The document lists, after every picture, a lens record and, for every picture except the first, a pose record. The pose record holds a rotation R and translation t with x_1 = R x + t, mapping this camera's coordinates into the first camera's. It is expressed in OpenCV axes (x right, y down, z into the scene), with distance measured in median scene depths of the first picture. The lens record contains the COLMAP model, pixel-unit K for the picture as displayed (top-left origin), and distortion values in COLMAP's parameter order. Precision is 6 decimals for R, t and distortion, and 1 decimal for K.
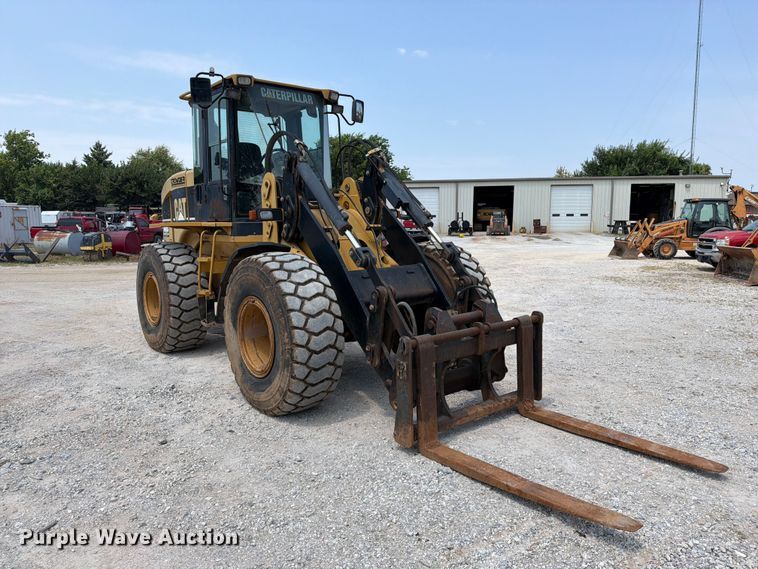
lens RADIAL K [[532.1, 0, 375.5], [0, 532.1, 284.5], [0, 0, 1]] dist [0.048283, -0.067012]
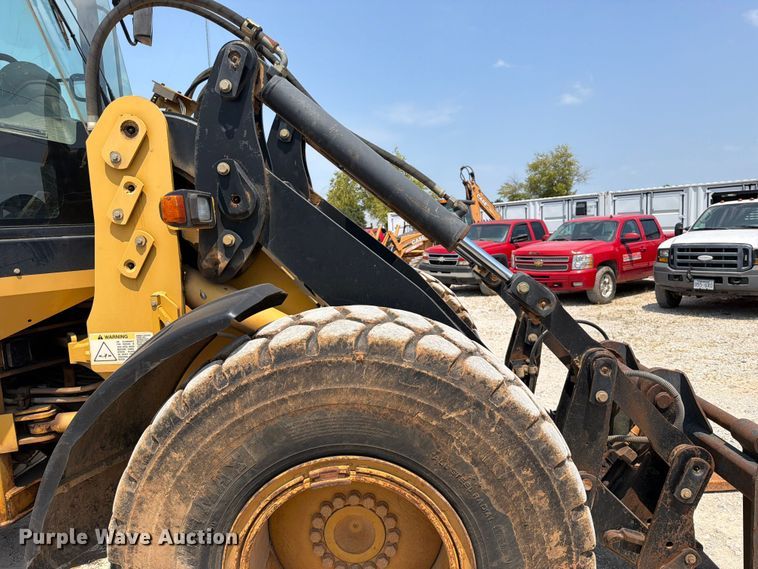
lens RADIAL K [[532.1, 0, 392.1], [0, 532.1, 293.5], [0, 0, 1]] dist [0.048283, -0.067012]
pose [[0.629498, -0.106774, 0.769631, -0.314583], [0.125841, 0.991446, 0.034619, -0.057515], [-0.766744, 0.075059, 0.637550, 0.533026]]
